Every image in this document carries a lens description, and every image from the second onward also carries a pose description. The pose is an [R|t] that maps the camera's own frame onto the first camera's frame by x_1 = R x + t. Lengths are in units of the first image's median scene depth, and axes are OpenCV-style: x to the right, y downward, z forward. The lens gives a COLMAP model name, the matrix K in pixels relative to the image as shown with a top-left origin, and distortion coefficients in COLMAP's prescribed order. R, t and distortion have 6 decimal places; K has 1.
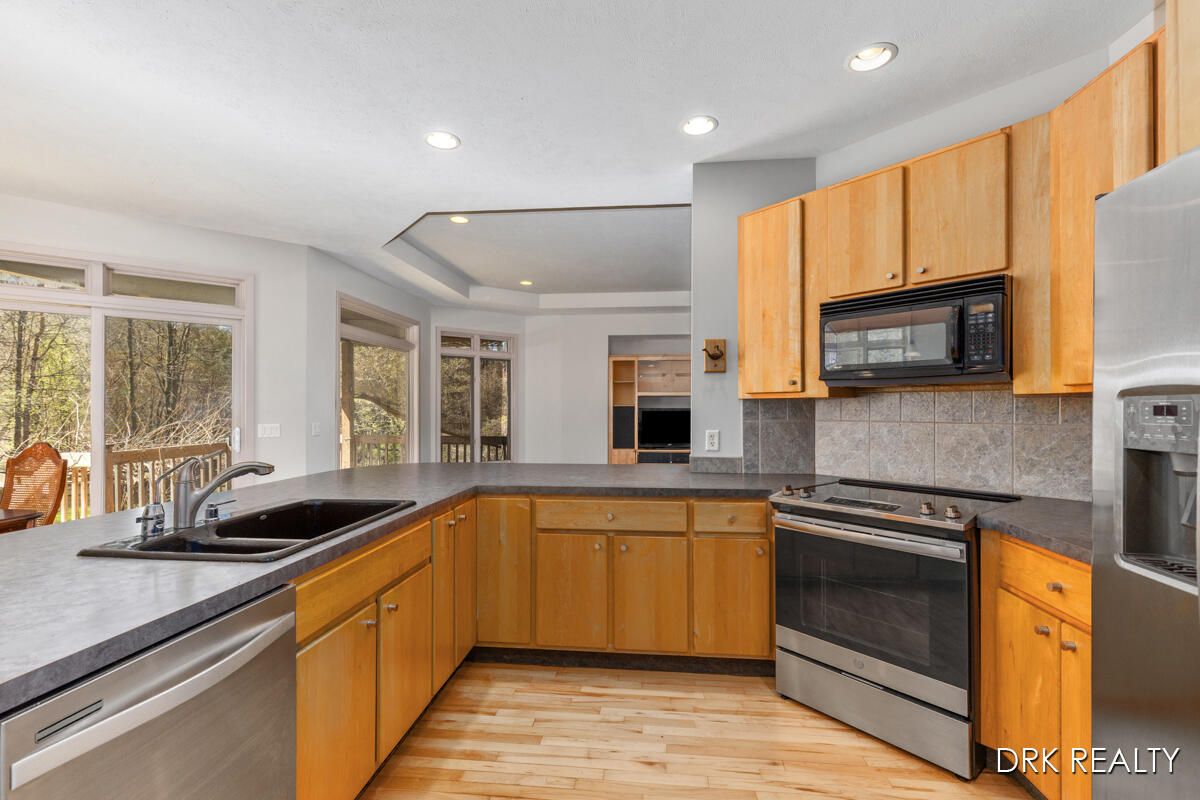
lens RADIAL K [[546.6, 0, 605.1], [0, 546.6, 404.9], [0, 0, 1]] dist [0.006477, -0.001367]
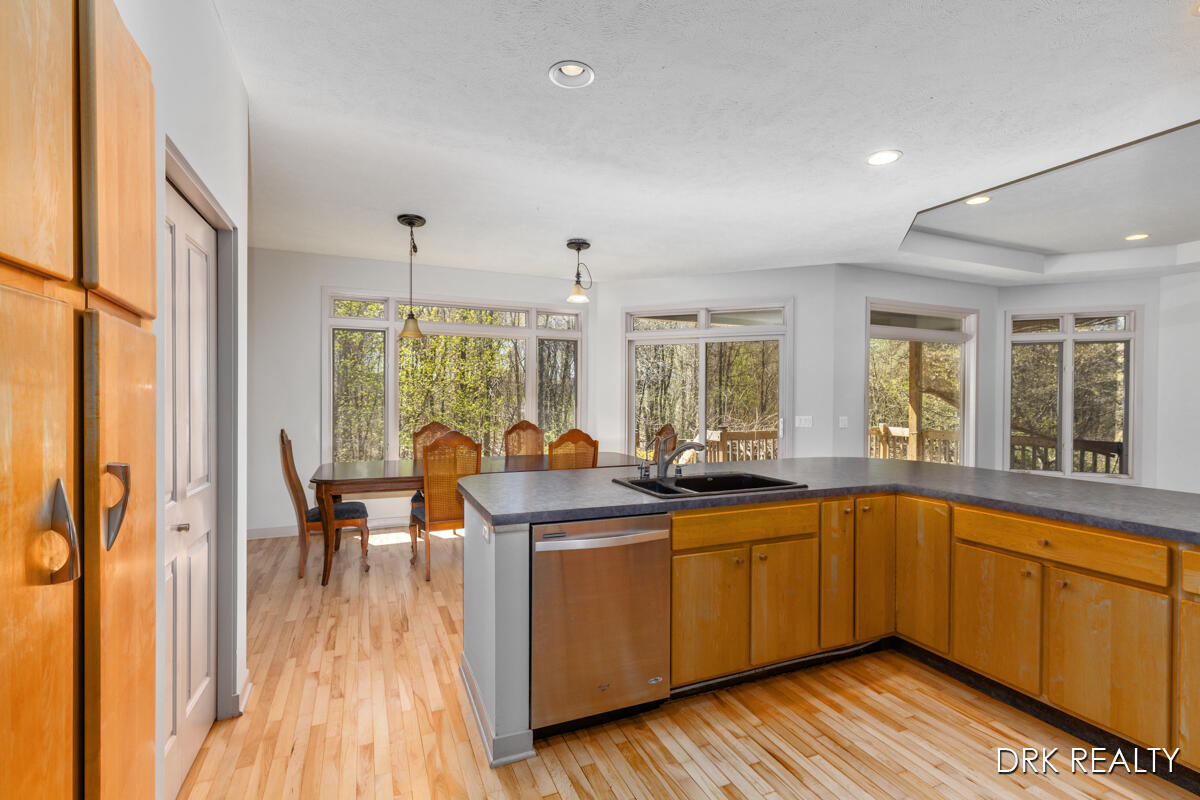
lens RADIAL K [[546.6, 0, 593.2], [0, 546.6, 398.6], [0, 0, 1]] dist [0.006477, -0.001367]
pose [[0.480024, 0.005407, -0.877238, 0.413045], [0.000076, 0.999981, 0.006205, -0.022039], [0.877255, -0.003045, 0.480015, -0.014802]]
